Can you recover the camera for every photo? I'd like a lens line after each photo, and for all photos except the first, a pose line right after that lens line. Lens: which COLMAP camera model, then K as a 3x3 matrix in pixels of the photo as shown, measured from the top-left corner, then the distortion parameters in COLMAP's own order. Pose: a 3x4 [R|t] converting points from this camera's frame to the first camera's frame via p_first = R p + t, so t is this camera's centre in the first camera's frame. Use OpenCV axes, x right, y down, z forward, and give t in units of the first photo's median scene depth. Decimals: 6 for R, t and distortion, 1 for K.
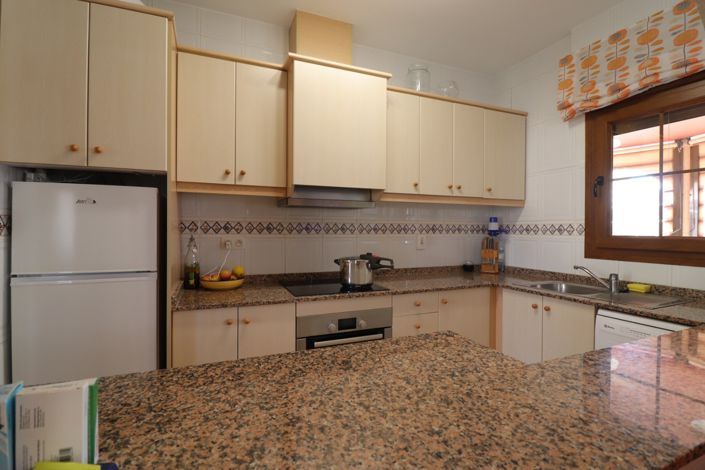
lens RADIAL K [[330.3, 0, 350.1], [0, 330.3, 231.8], [0, 0, 1]] dist [-0.008395, -0.004708]
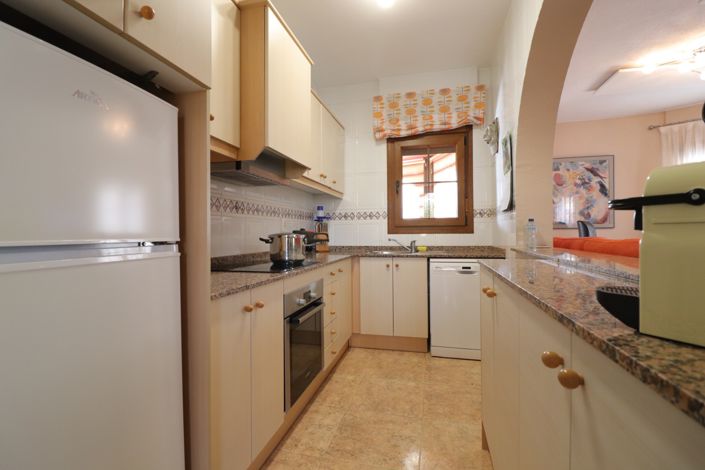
lens RADIAL K [[330.3, 0, 336.7], [0, 330.3, 232.9], [0, 0, 1]] dist [-0.008395, -0.004708]
pose [[0.608533, -0.006633, 0.793501, -0.664705], [0.016566, 0.999853, -0.004347, 0.081181], [-0.793356, 0.015791, 0.608553, 0.285672]]
